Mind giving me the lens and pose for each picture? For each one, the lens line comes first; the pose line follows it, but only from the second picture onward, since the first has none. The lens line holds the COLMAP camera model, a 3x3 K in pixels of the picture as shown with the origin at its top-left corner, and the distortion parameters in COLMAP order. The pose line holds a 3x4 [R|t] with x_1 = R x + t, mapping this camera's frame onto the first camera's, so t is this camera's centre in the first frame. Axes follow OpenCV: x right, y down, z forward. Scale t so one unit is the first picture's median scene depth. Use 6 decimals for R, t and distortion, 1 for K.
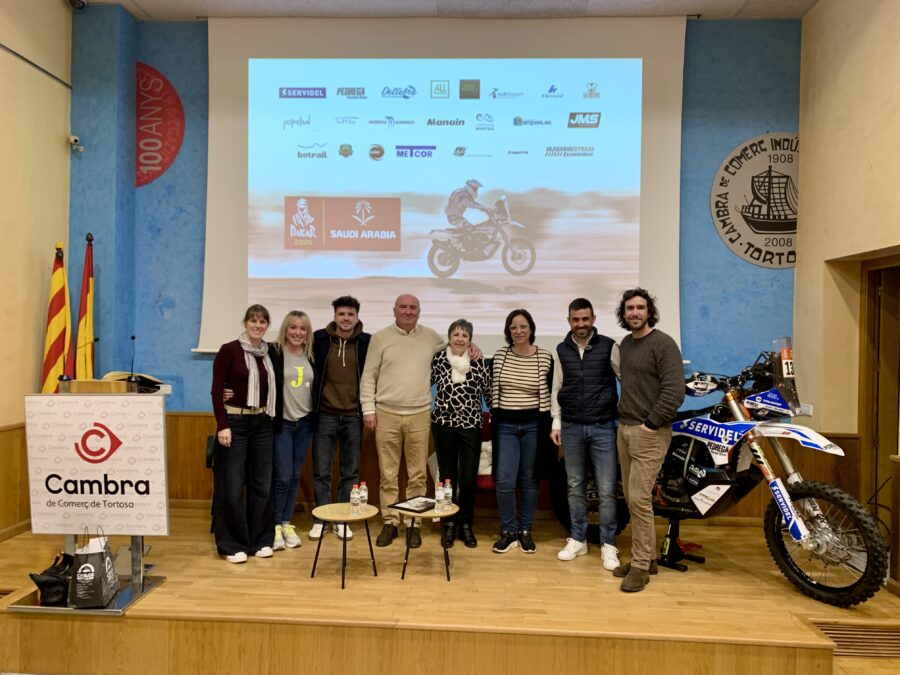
lens RADIAL K [[682.3, 0, 448.0], [0, 682.3, 343.2], [0, 0, 1]] dist [0.019973, -0.007873]
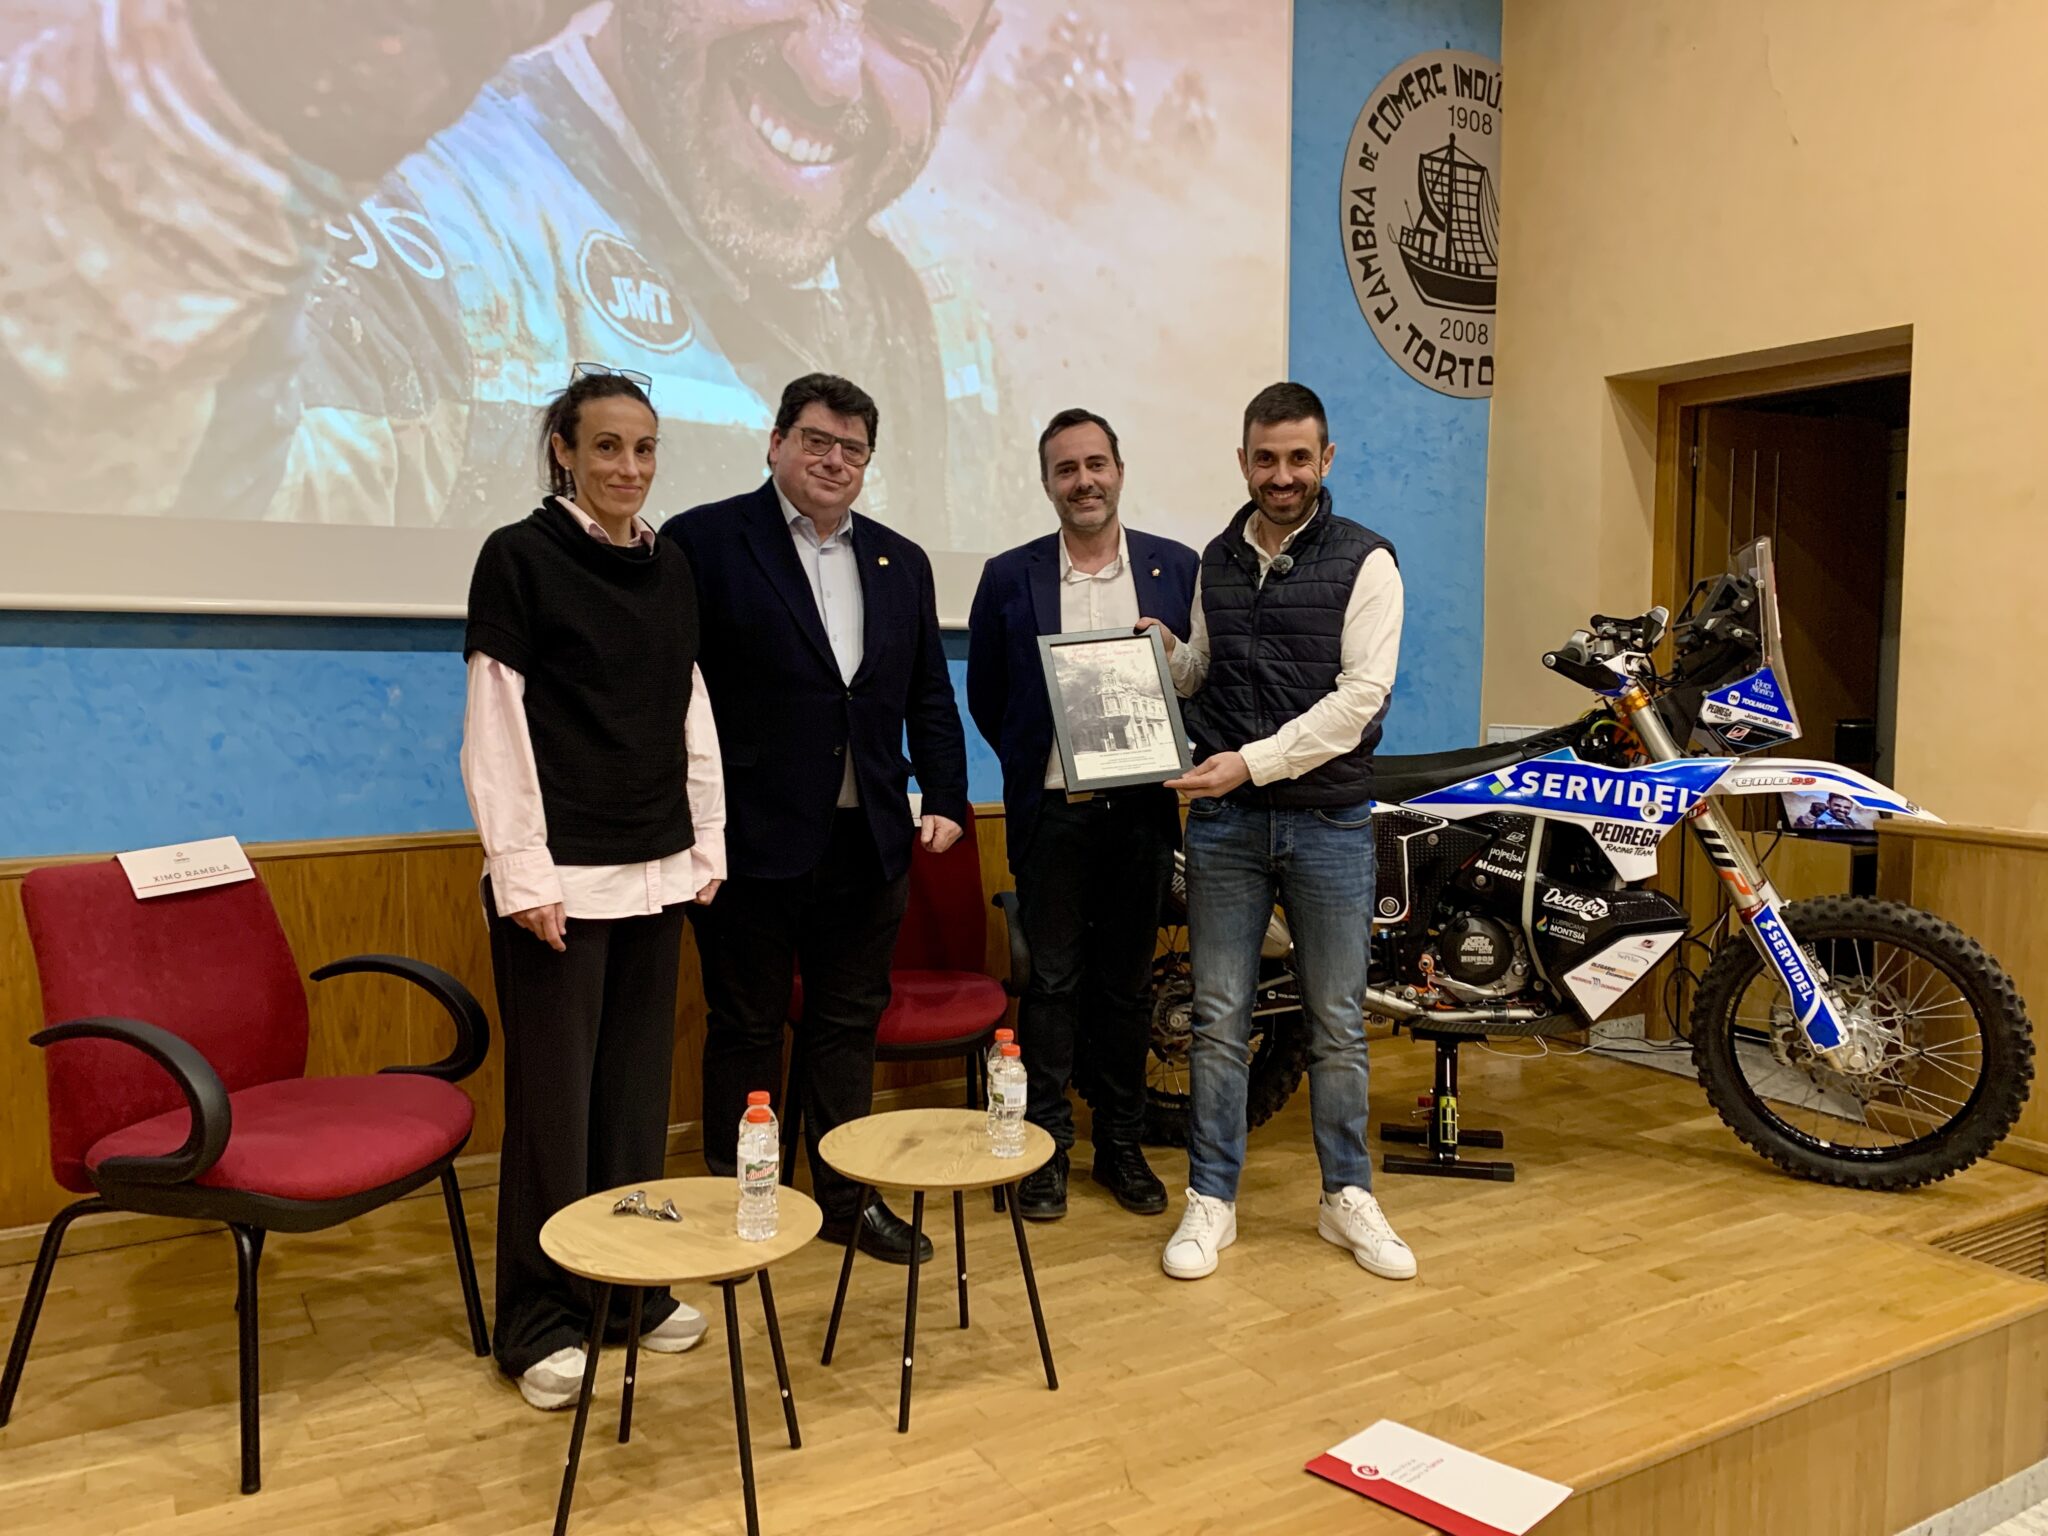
lens RADIAL K [[1552.6, 0, 1030.7], [0, 1552.6, 753.4], [0, 0, 1]] dist [0.019973, -0.007873]
pose [[0.831056, -0.048192, 0.554097, -0.254180], [0.012224, 0.997581, 0.068430, 0.035660], [-0.556054, -0.050096, 0.829635, 0.365967]]
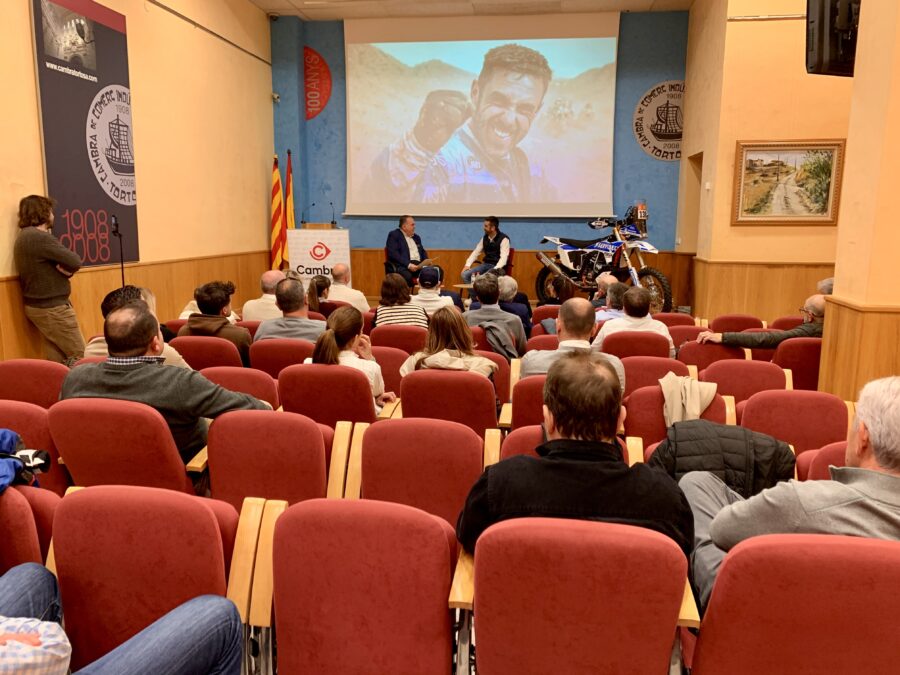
lens RADIAL K [[682.3, 0, 459.2], [0, 682.3, 333.0], [0, 0, 1]] dist [0.019973, -0.007873]
pose [[0.996837, 0.001362, -0.079459, 0.083384], [0.010969, 0.987926, 0.154536, 0.048039], [0.078710, -0.154918, 0.984787, -0.832732]]
